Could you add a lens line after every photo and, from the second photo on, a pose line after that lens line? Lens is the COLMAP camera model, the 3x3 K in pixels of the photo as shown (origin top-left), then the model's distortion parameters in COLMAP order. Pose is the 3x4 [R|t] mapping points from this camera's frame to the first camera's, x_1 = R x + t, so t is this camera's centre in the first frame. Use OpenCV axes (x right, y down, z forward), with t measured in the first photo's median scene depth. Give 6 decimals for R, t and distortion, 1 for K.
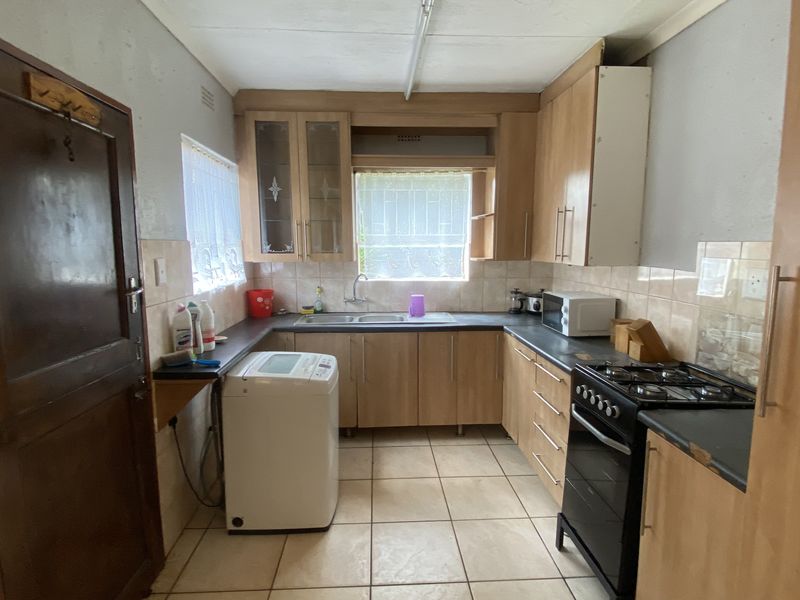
lens RADIAL K [[430.2, 0, 398.7], [0, 430.2, 299.1], [0, 0, 1]] dist [0.000353, -0.000265]
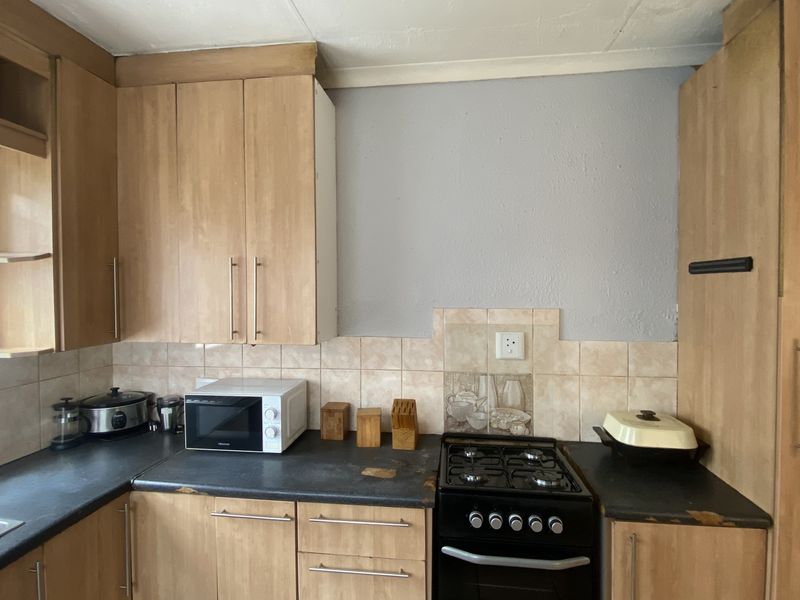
lens RADIAL K [[430.2, 0, 399.5], [0, 430.2, 298.2], [0, 0, 1]] dist [0.000353, -0.000265]
pose [[0.196549, -0.020912, 0.980271, -0.288649], [0.133582, 0.991022, -0.005643, -0.163831], [-0.971352, 0.132056, 0.197577, 0.907583]]
